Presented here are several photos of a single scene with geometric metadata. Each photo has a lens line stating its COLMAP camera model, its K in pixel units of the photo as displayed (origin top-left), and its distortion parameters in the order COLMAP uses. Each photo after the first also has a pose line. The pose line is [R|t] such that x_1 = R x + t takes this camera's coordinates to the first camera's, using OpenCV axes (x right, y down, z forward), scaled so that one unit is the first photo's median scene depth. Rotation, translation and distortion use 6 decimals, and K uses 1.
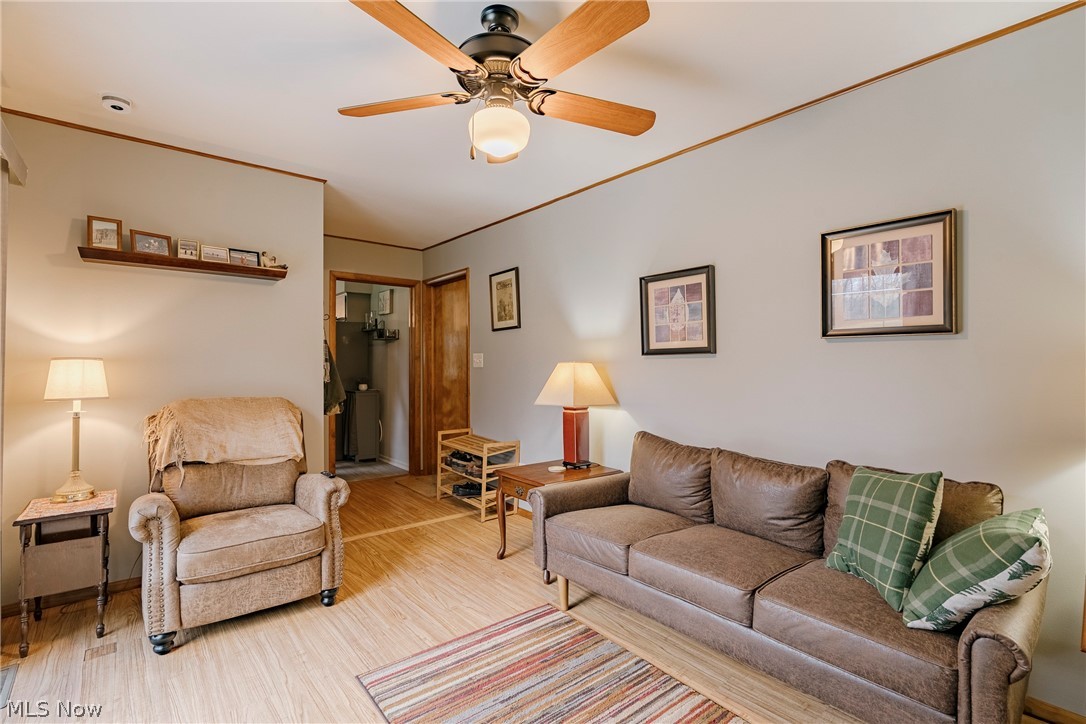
lens RADIAL K [[502.8, 0, 543.0], [0, 502.8, 362.0], [0, 0, 1]] dist [0.000162, 0.000030]
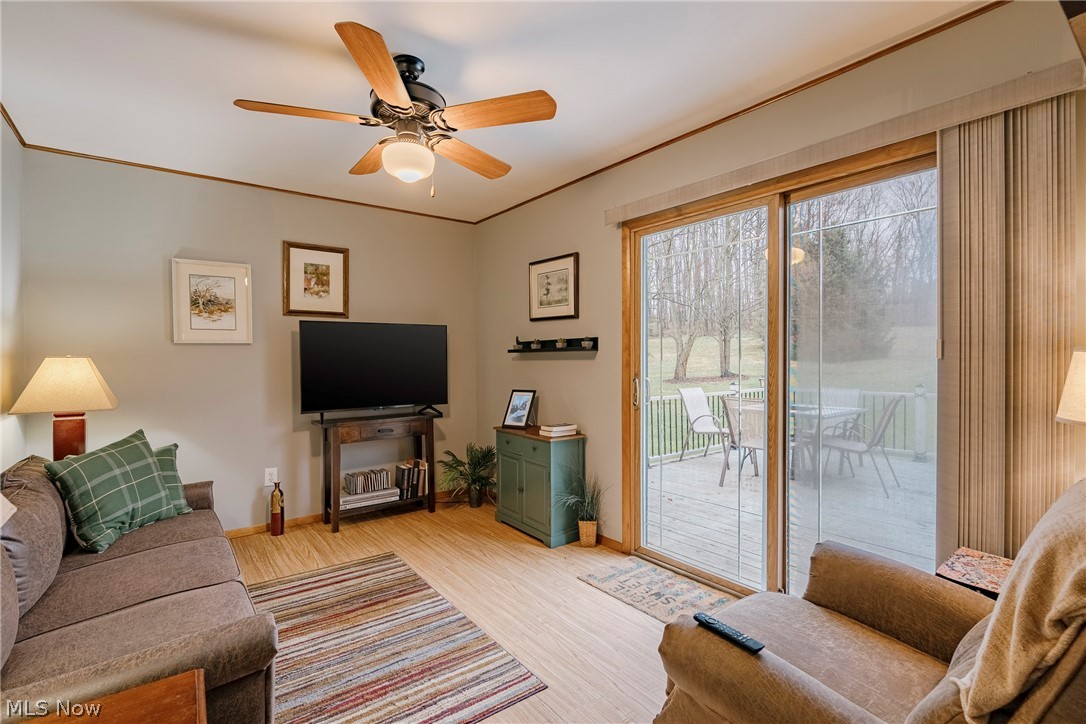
lens RADIAL K [[502.8, 0, 543.0], [0, 502.8, 362.0], [0, 0, 1]] dist [0.000162, 0.000030]
pose [[-0.999502, -0.000562, 0.031565, -0.400896], [-0.000688, 0.999992, -0.003998, 0.008275], [-0.031563, -0.004018, -0.999494, 2.001294]]
